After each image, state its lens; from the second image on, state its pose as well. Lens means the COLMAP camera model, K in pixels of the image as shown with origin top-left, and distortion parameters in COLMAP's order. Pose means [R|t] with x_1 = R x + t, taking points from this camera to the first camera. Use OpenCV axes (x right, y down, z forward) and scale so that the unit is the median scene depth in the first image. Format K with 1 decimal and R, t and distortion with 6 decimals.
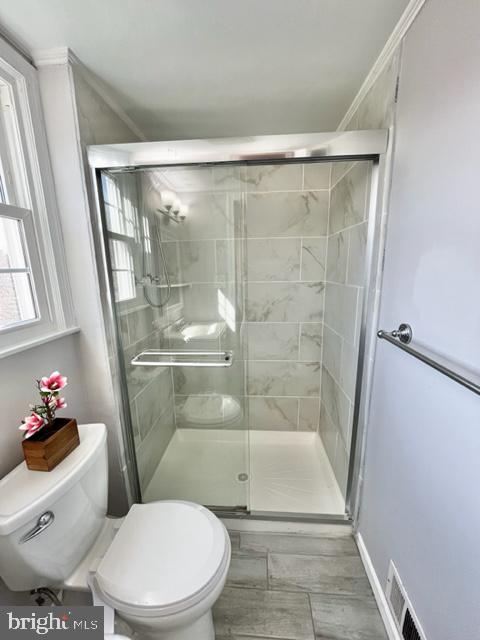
lens RADIAL K [[258.9, 0, 240.1], [0, 258.9, 317.9], [0, 0, 1]] dist [-0.001010, 0.000360]
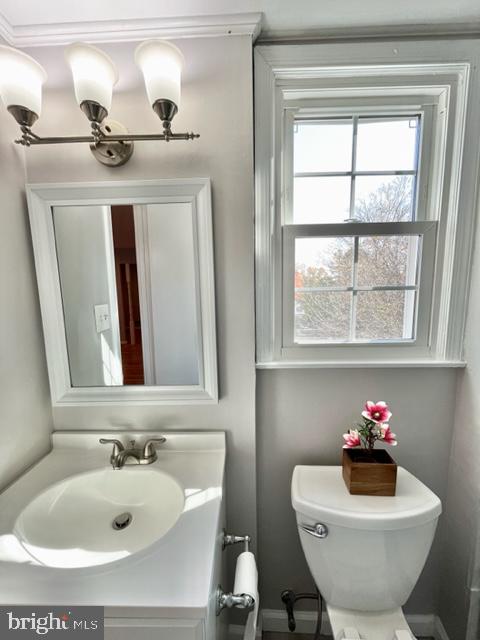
lens RADIAL K [[258.9, 0, 240.9], [0, 258.9, 320.6], [0, 0, 1]] dist [-0.001010, 0.000360]
pose [[0.044726, 0.147445, -0.988058, 0.103228], [-0.176329, 0.974685, 0.137468, -0.094900], [0.983315, 0.168075, 0.069592, 0.368804]]
